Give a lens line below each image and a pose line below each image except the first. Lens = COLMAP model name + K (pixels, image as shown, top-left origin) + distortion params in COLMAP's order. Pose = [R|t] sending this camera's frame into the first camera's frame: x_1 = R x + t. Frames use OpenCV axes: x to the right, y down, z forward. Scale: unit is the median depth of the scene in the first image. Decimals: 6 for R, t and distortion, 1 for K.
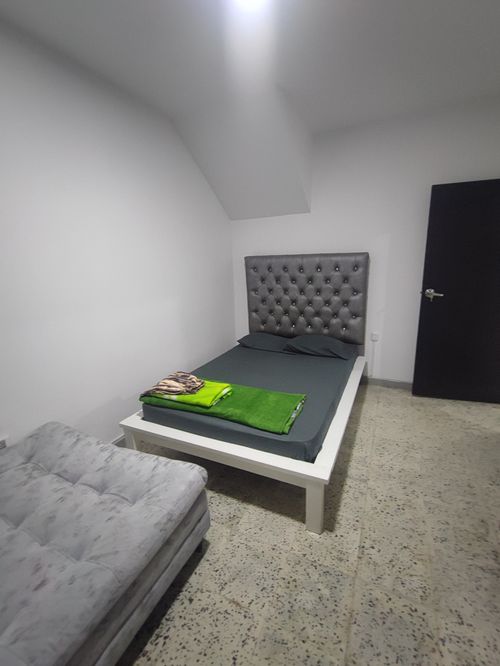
lens RADIAL K [[301.5, 0, 249.1], [0, 301.5, 333.9], [0, 0, 1]] dist [-0.001439, 0.002082]
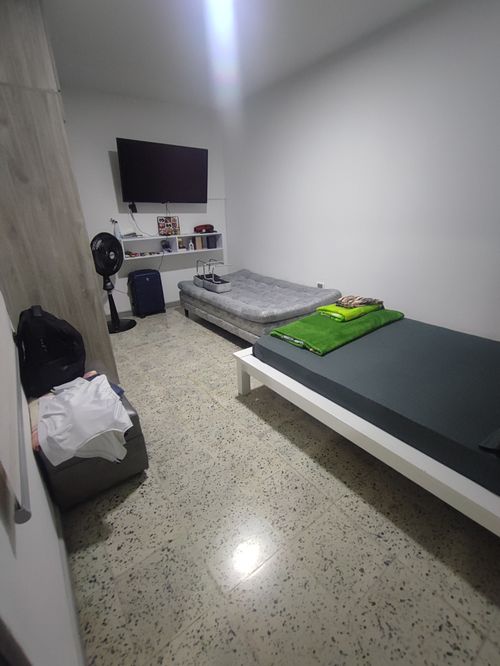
lens RADIAL K [[301.5, 0, 248.5], [0, 301.5, 334.3], [0, 0, 1]] dist [-0.001439, 0.002082]
pose [[-0.468142, 0.379904, -0.797820, 1.170686], [-0.176351, 0.844536, 0.505628, -0.307170], [0.865877, 0.377402, -0.328367, 1.291475]]
